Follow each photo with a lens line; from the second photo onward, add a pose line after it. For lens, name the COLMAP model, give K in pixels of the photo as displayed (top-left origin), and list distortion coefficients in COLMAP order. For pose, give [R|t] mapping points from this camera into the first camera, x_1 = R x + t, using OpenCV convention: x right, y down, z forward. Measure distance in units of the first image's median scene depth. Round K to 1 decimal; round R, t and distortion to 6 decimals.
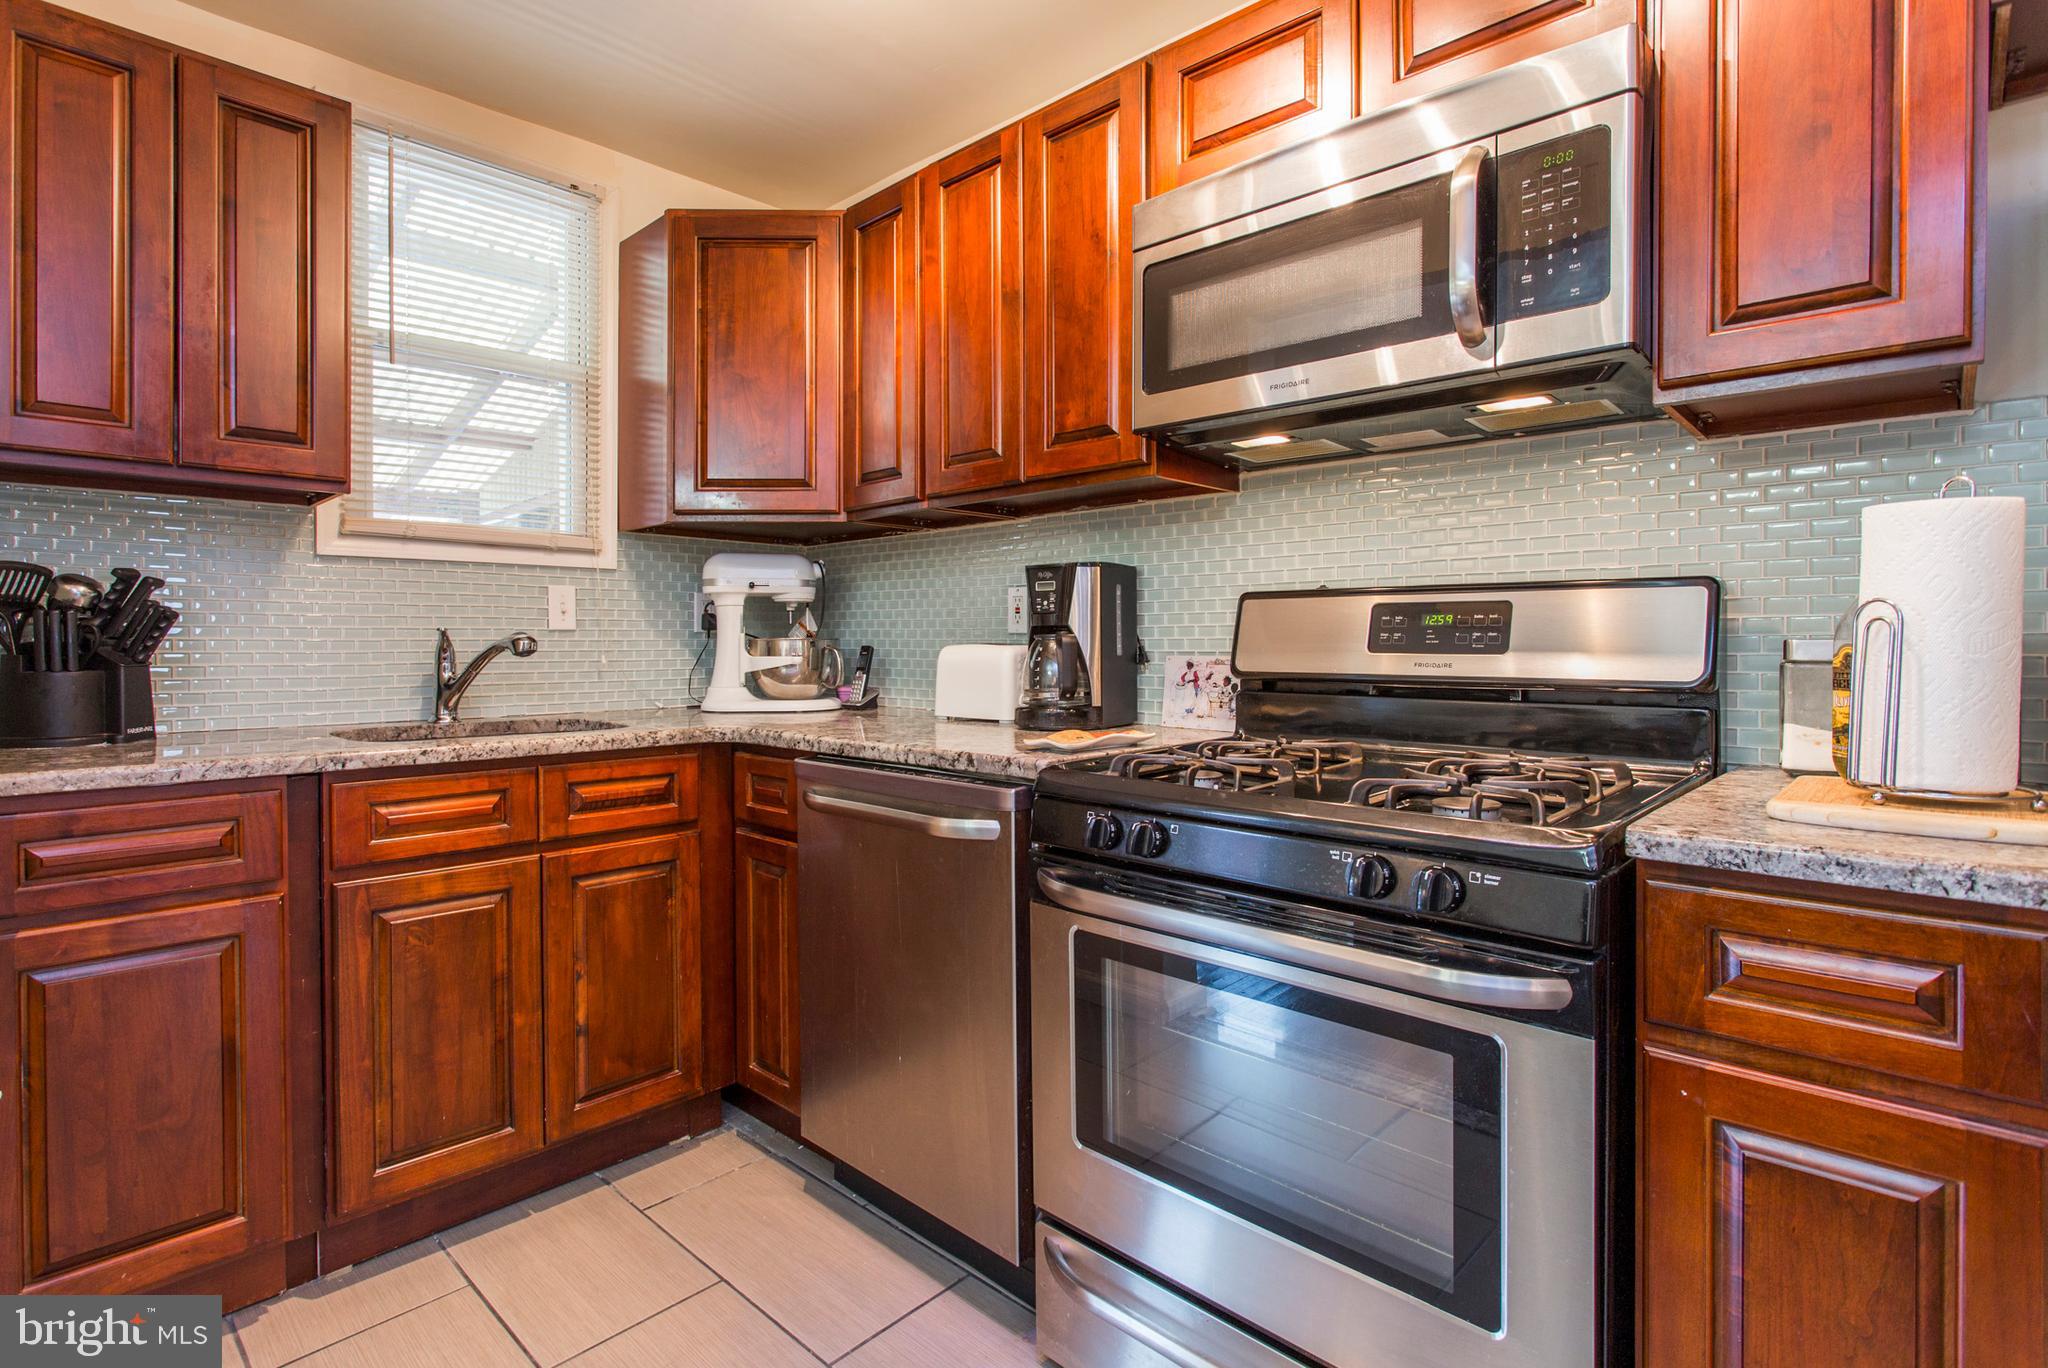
lens RADIAL K [[1007.0, 0, 968.4], [0, 1007.0, 641.8], [0, 0, 1]] dist [-0.008896, 0.004055]
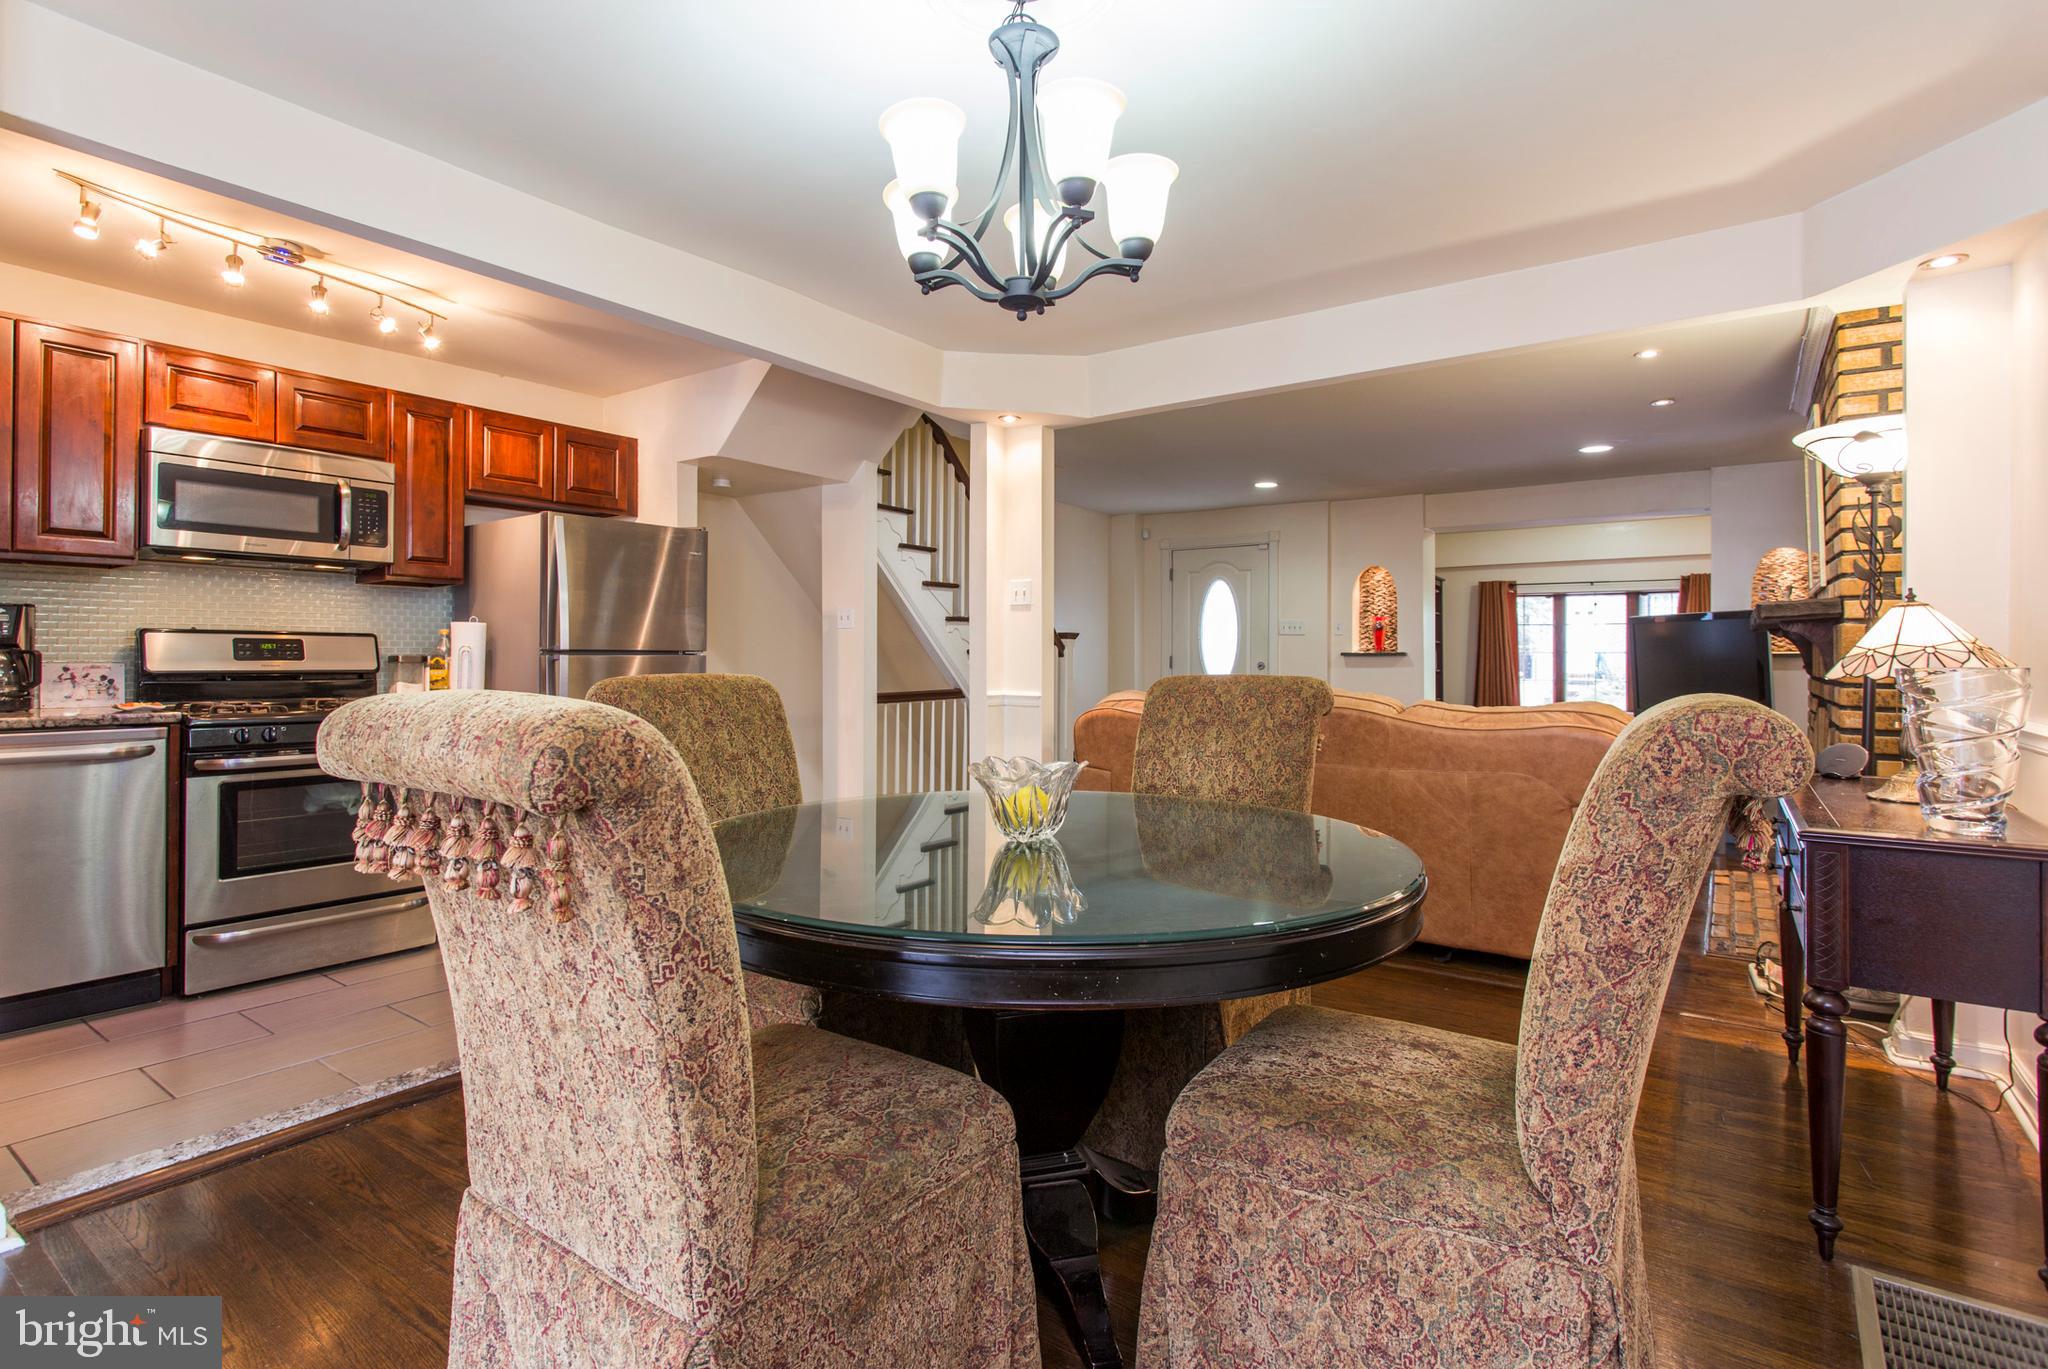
lens RADIAL K [[1007.0, 0, 1006.7], [0, 1007.0, 650.8], [0, 0, 1]] dist [-0.008896, 0.004055]
pose [[-0.141588, 0.011521, 0.989859, -1.993327], [-0.000042, 0.999932, -0.011644, 0.014816], [-0.989926, -0.001690, -0.141578, -0.347270]]
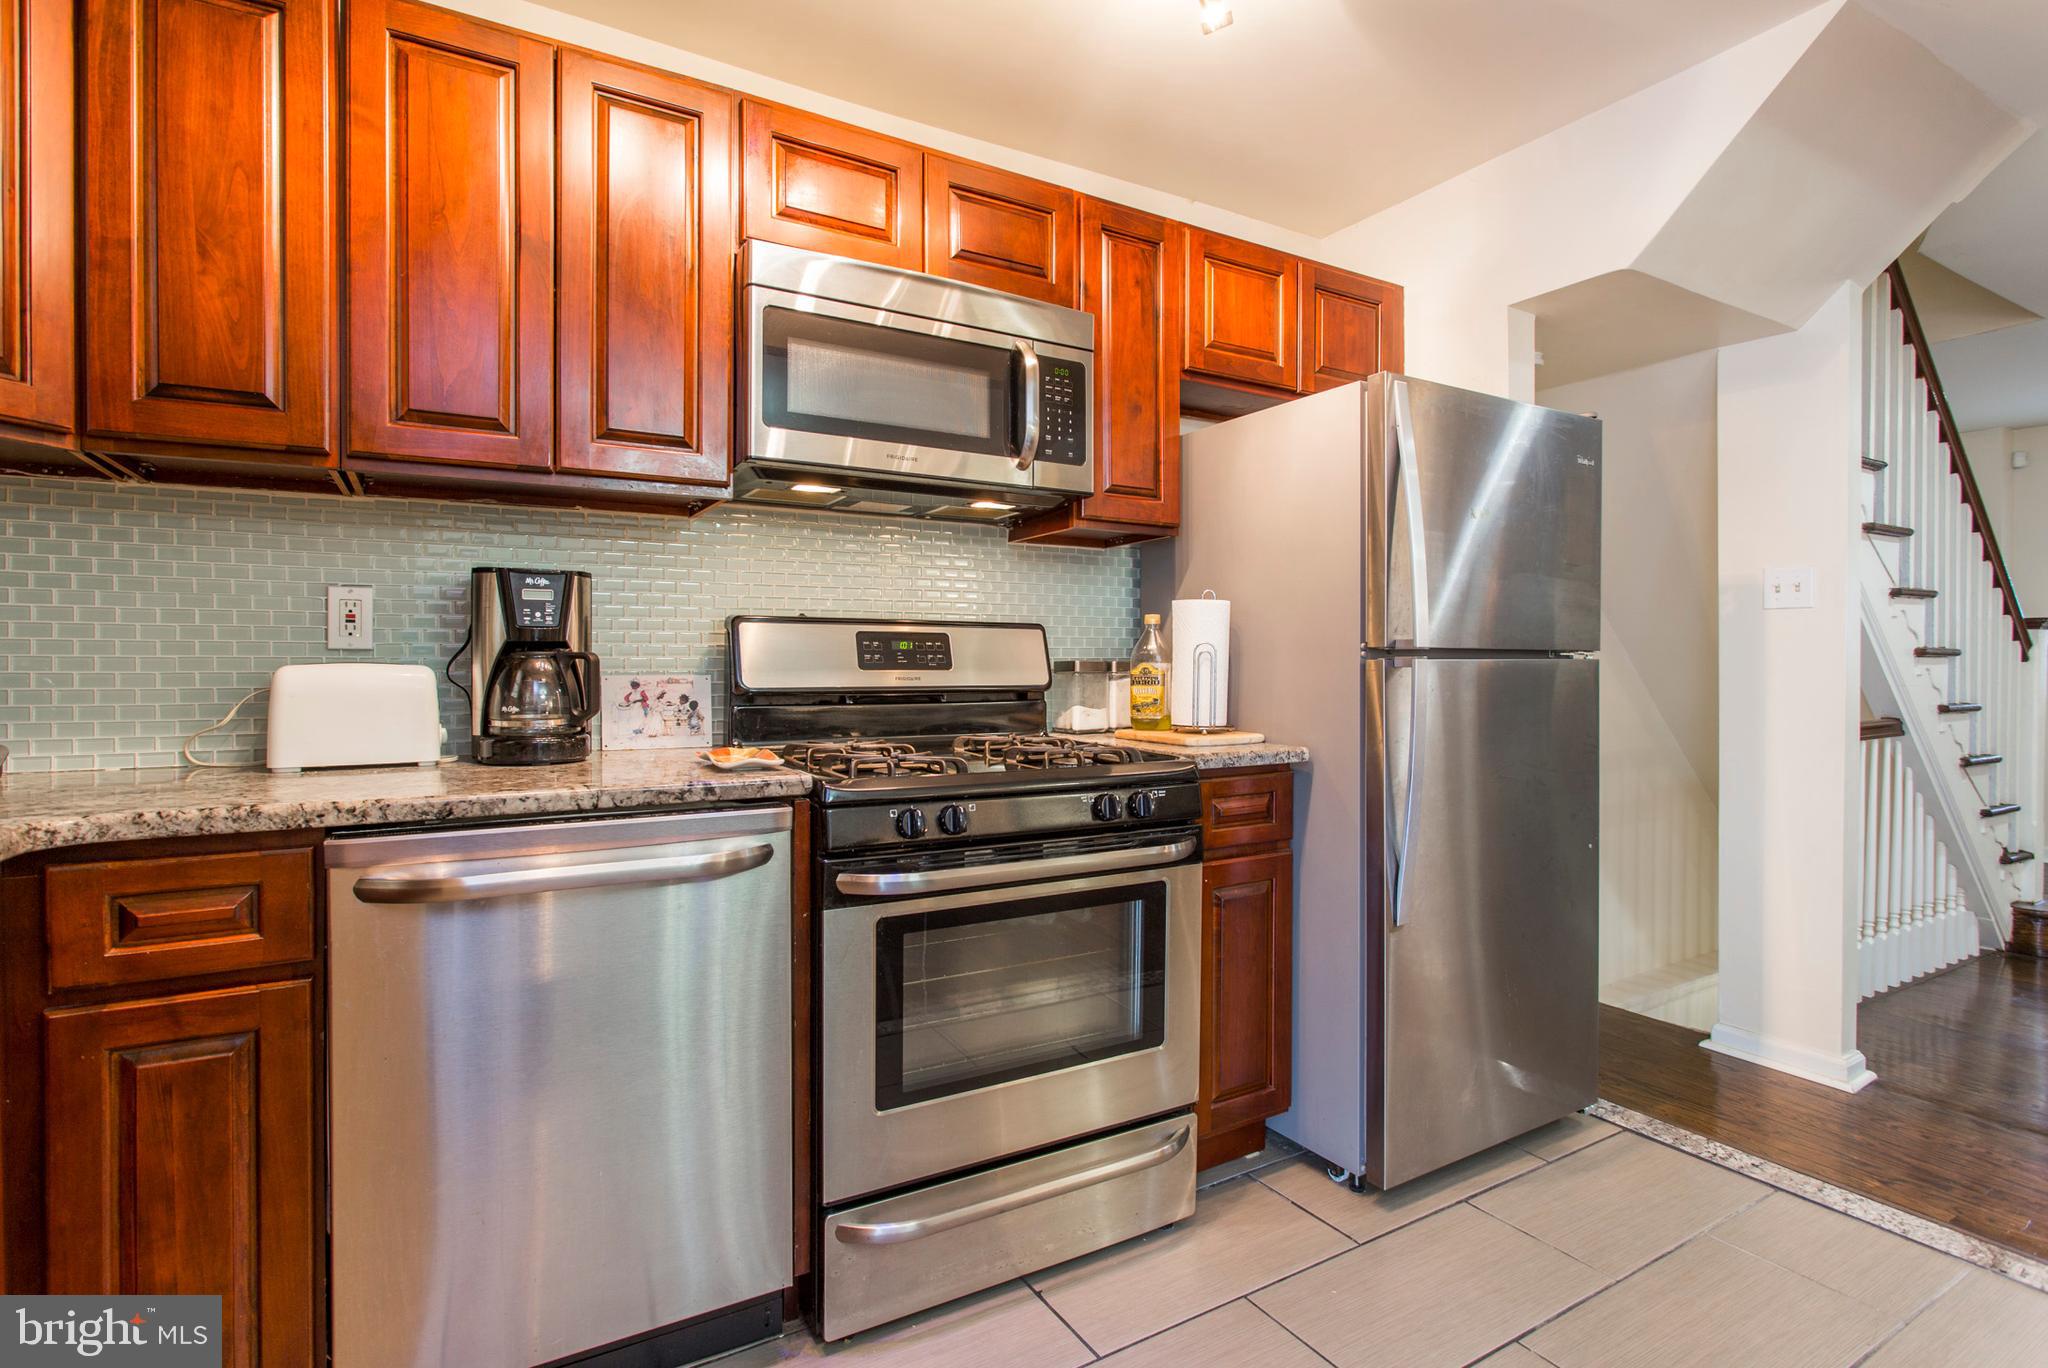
lens RADIAL K [[1007.0, 0, 1012.7], [0, 1007.0, 667.8], [0, 0, 1]] dist [-0.008896, 0.004055]
pose [[0.258070, -0.001157, 0.966126, -0.786573], [-0.000382, 0.999999, 0.001300, 0.006308], [-0.966126, -0.000704, 0.258069, 0.485110]]
